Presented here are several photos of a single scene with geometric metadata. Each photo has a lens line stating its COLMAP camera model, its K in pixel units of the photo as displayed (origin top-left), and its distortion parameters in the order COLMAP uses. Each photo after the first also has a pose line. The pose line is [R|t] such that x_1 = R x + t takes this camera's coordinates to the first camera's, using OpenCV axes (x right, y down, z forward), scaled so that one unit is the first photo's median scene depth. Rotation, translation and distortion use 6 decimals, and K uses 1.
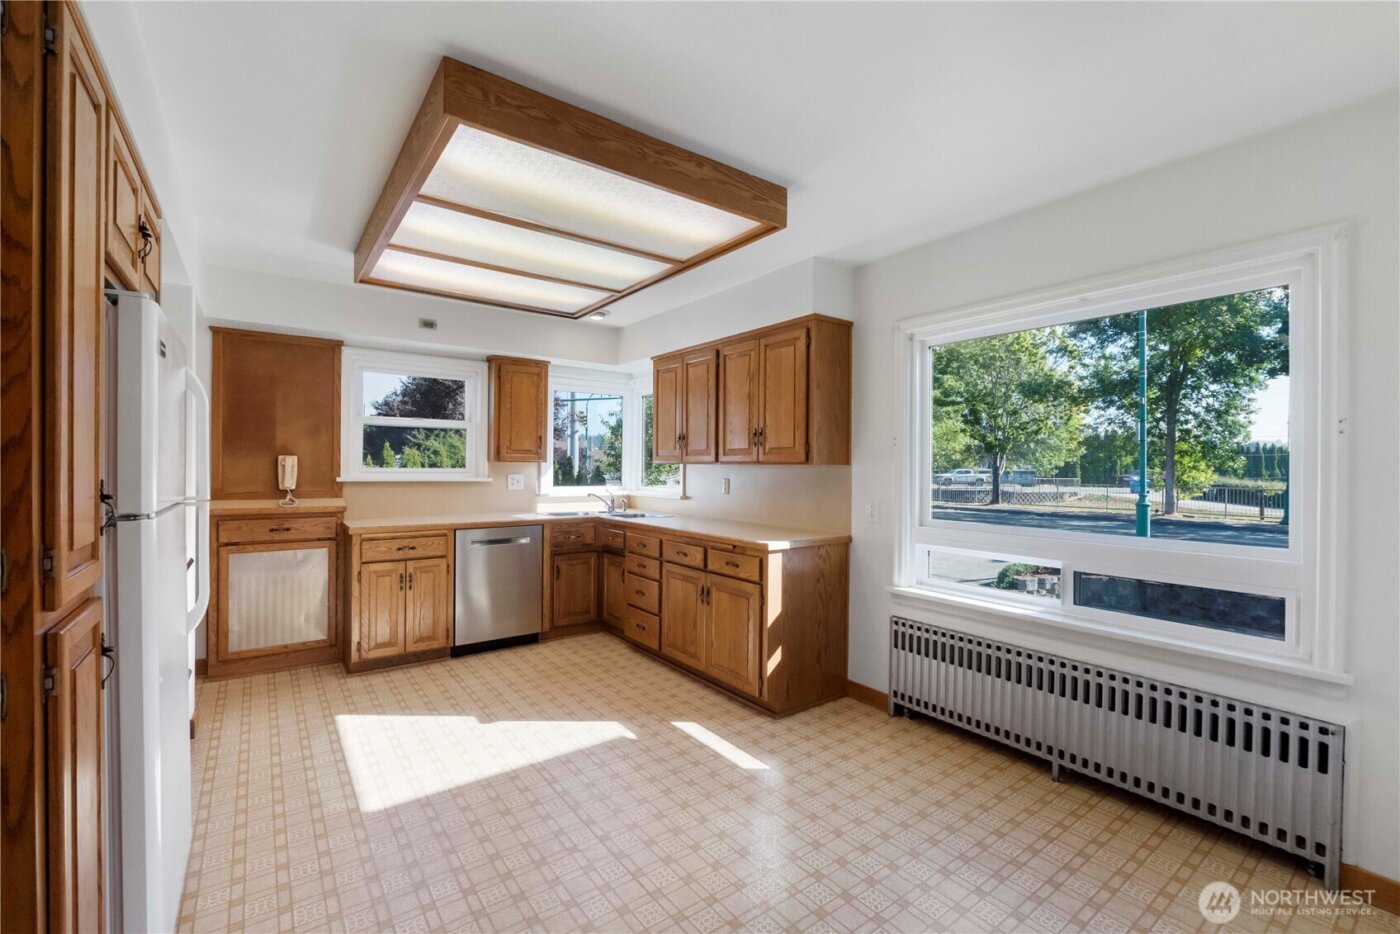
lens RADIAL K [[597.1, 0, 697.3], [0, 597.1, 466.5], [0, 0, 1]] dist [-0.003830, -0.000652]
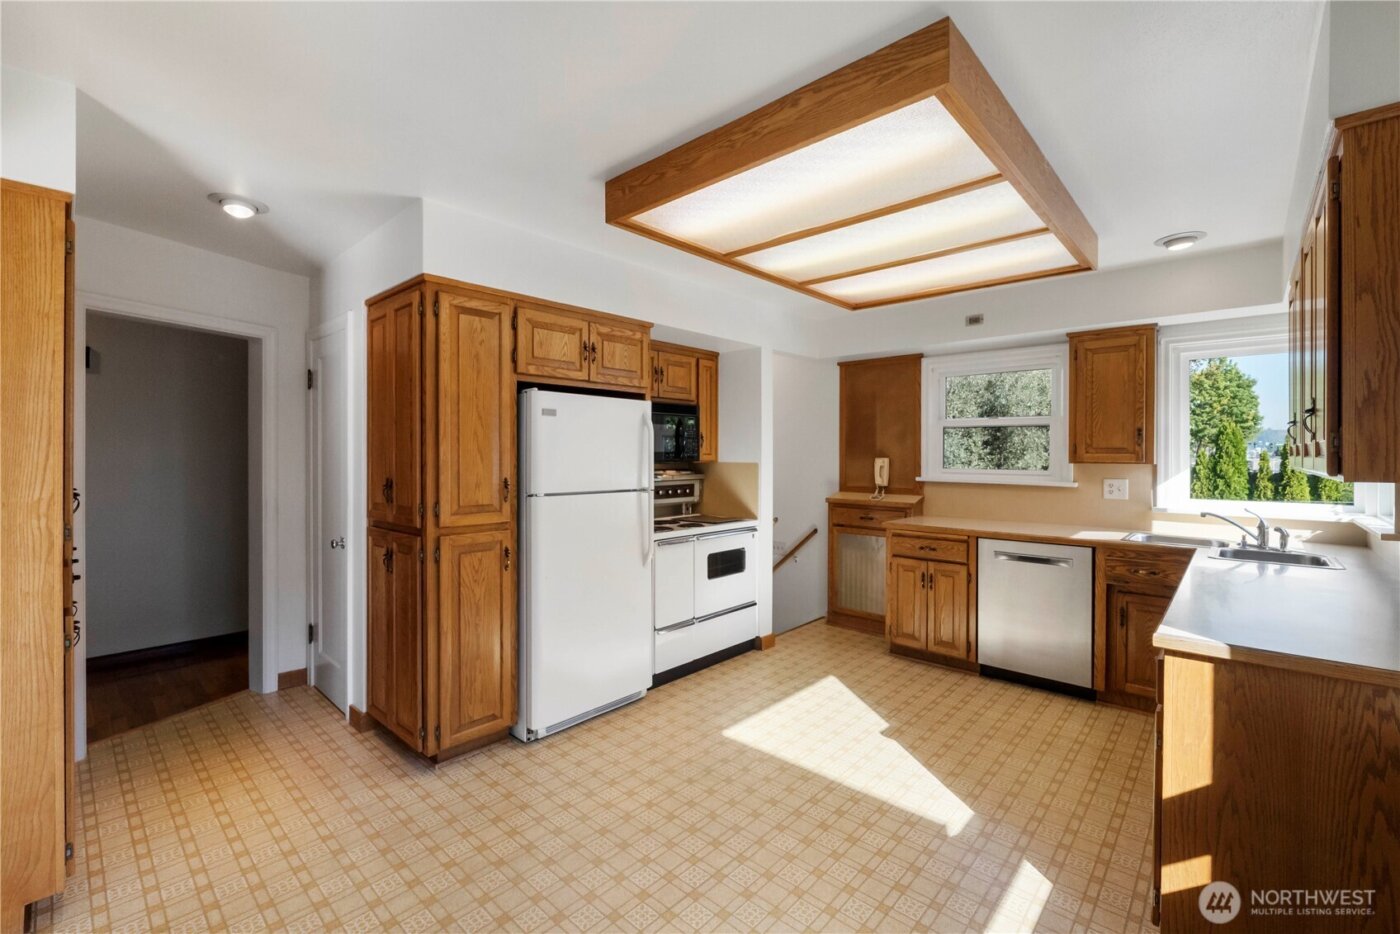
lens RADIAL K [[598.1, 0, 701.4], [0, 598.1, 457.0], [0, 0, 1]] dist [-0.003312, -0.000499]
pose [[0.196825, -0.002433, -0.980436, 0.466423], [-0.001349, 0.999995, -0.002752, -0.017595], [0.980438, 0.001864, 0.196821, 0.440272]]
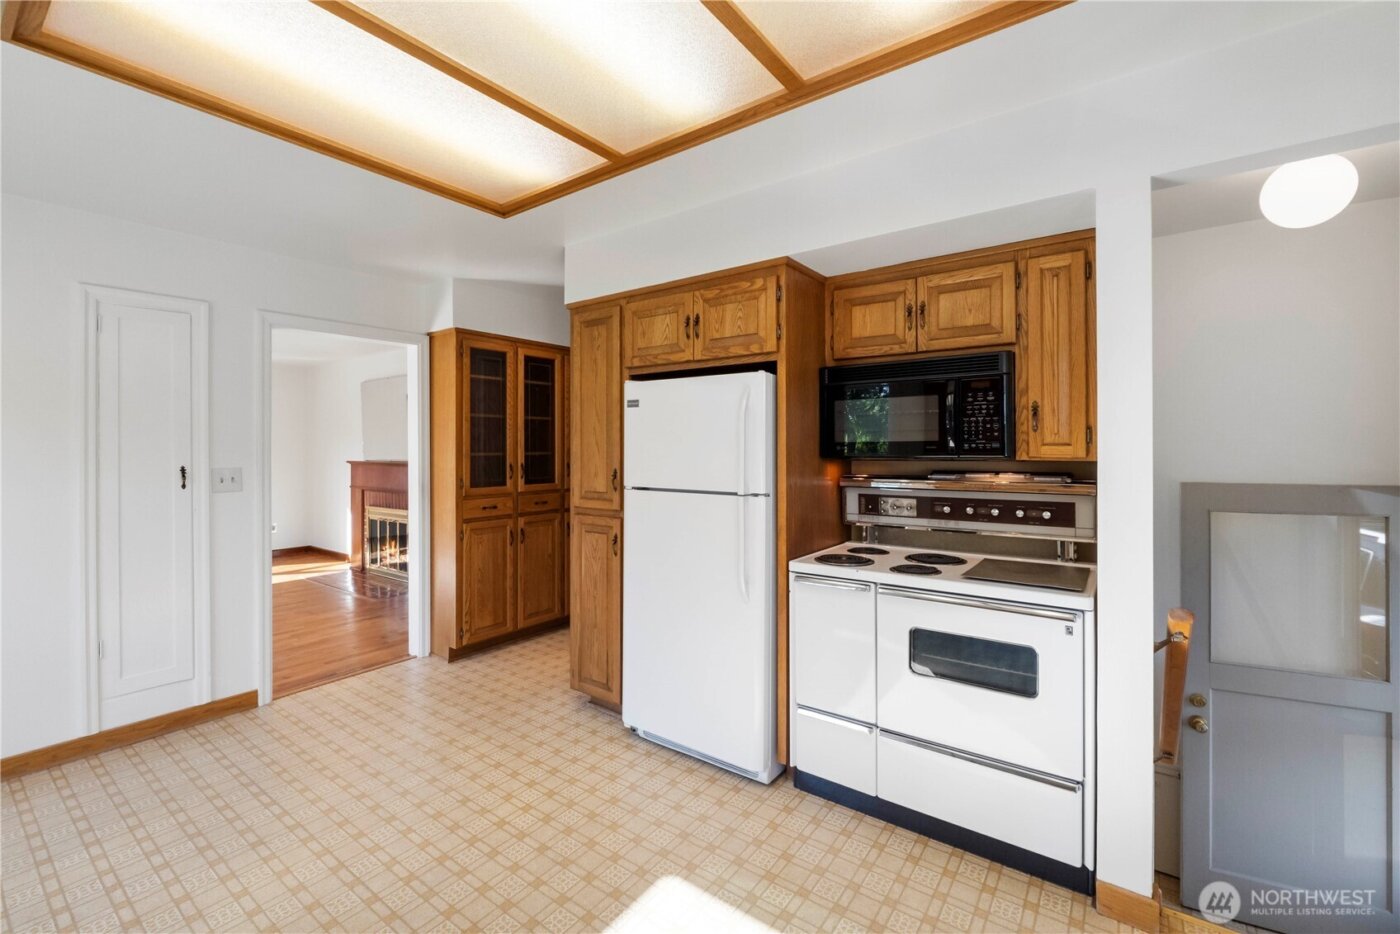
lens RADIAL K [[594.9, 0, 695.9], [0, 594.9, 447.8], [0, 0, 1]] dist [-0.006464, 0.000060]
pose [[-0.954378, -0.005208, -0.298556, -0.204822], [-0.004949, 0.999986, -0.001625, -0.020830], [0.298560, -0.000073, -0.954391, 1.160838]]
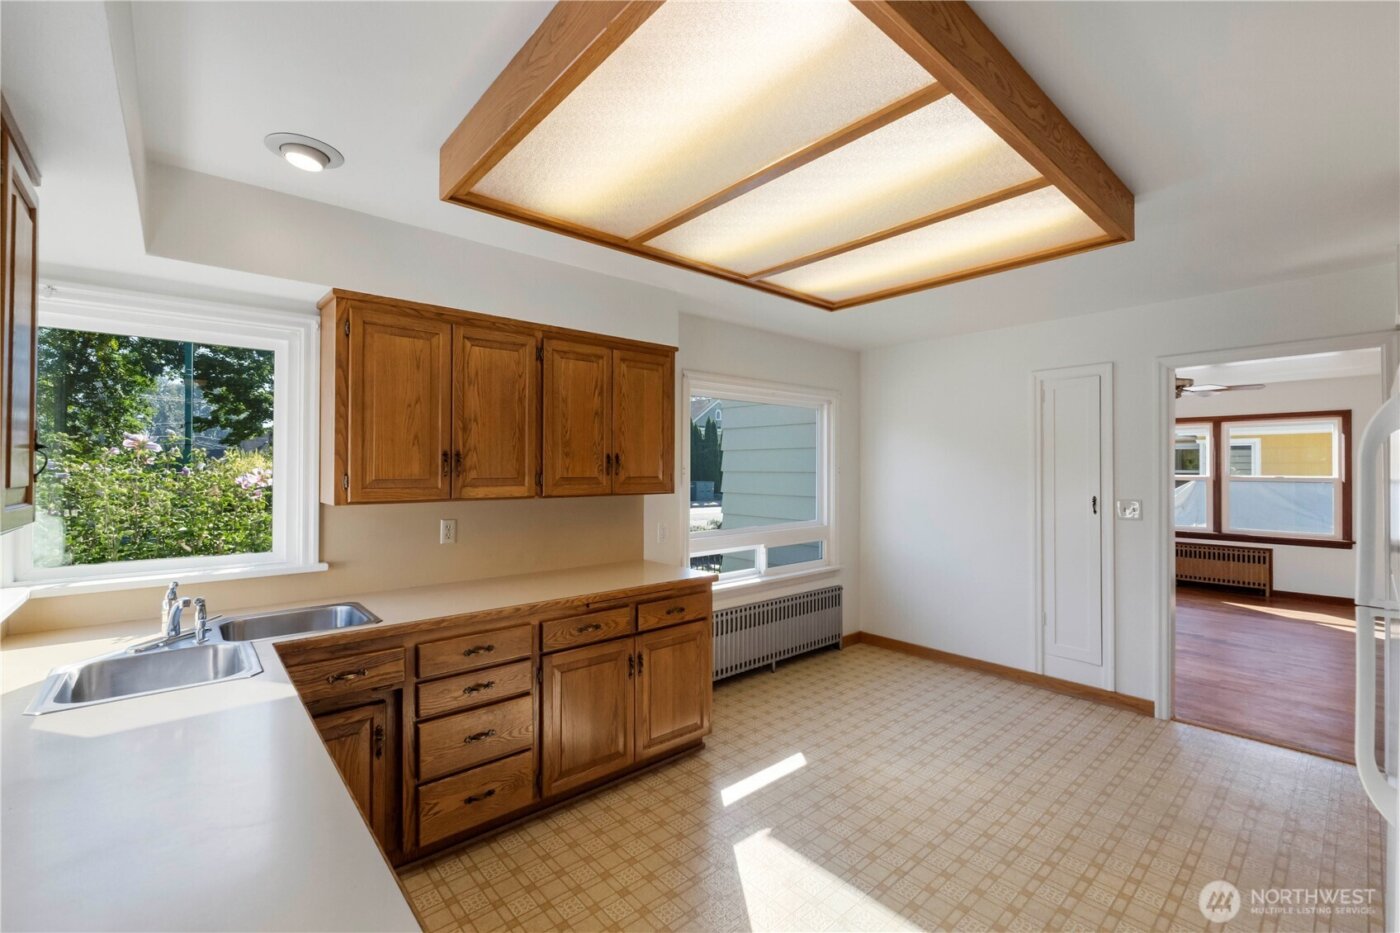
lens RADIAL K [[597.1, 0, 697.3], [0, 597.1, 466.0], [0, 0, 1]] dist [-0.003830, -0.000652]
pose [[-0.088538, -0.005122, 0.996060, -0.756746], [-0.001068, 0.999987, 0.005047, -0.050881], [-0.996072, -0.000617, -0.088542, 0.958472]]
